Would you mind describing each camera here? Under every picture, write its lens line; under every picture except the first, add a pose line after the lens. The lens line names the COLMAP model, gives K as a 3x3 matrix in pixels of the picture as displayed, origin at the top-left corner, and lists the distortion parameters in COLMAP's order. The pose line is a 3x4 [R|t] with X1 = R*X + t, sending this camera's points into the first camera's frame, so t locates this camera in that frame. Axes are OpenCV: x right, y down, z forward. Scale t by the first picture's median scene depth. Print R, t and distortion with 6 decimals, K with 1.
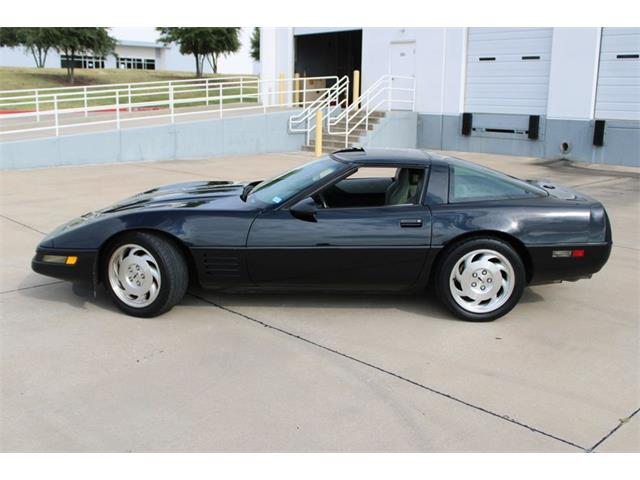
lens RADIAL K [[660.5, 0, 358.2], [0, 660.5, 245.5], [0, 0, 1]] dist [-0.035314, 0.000000]
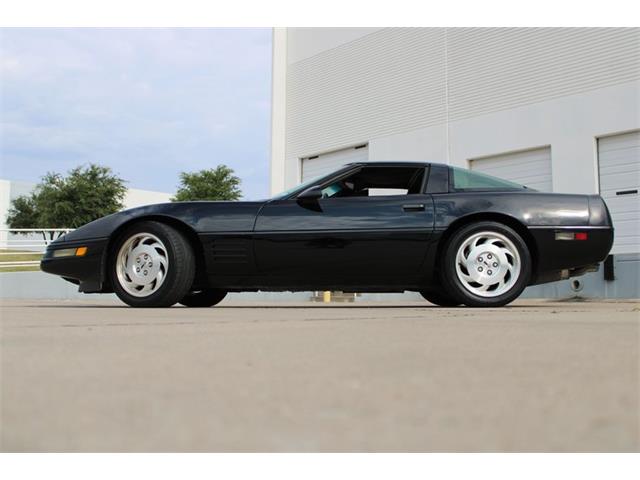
lens RADIAL K [[681.7, 0, 355.3], [0, 681.7, 221.0], [0, 0, 1]] dist [-0.016825, 0.000000]
pose [[0.999606, -0.024776, -0.013223, 0.002035], [0.019201, 0.946542, -0.322010, 0.316758], [0.020495, 0.321629, 0.946644, -0.002669]]
